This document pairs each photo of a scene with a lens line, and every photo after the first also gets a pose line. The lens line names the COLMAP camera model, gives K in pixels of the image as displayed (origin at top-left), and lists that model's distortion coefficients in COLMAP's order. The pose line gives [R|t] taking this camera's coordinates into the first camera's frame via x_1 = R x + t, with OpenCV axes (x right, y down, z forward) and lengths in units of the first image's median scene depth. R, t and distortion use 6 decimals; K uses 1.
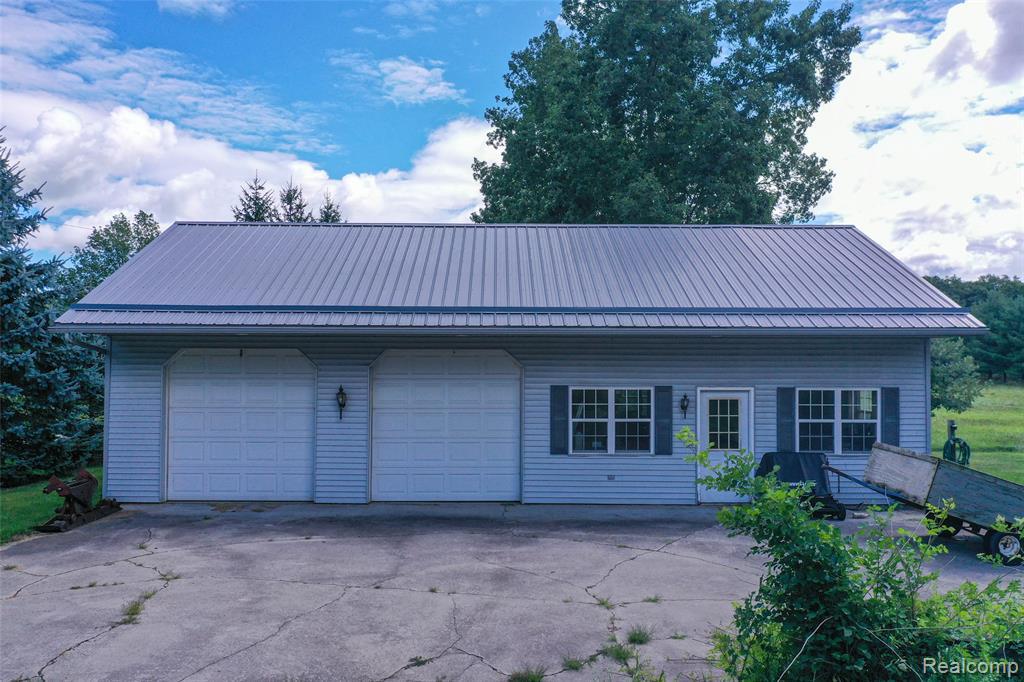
lens RADIAL K [[801.3, 0, 512.4], [0, 801.3, 369.6], [0, 0, 1]] dist [0.004680, -0.012626]
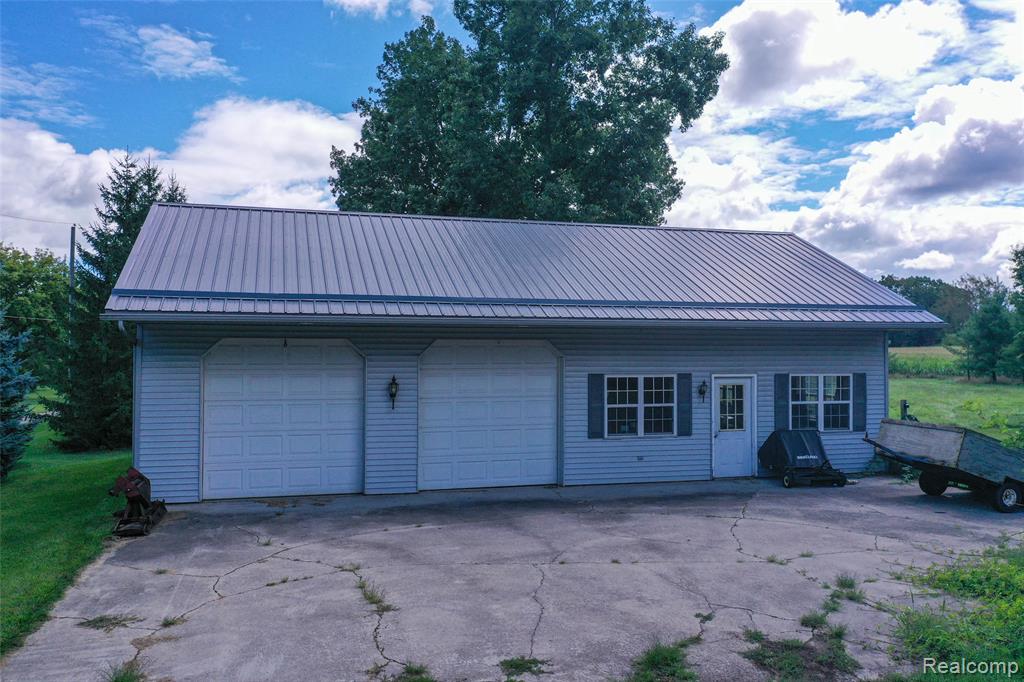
lens RADIAL K [[804.0, 0, 512.0], [0, 804.0, 341.0], [0, 0, 1]] dist [-0.007201, 0.003704]
pose [[0.967505, 0.000735, 0.252852, -0.324530], [0.004863, 0.999757, -0.021514, -0.002047], [-0.252806, 0.022045, 0.967266, -0.020672]]
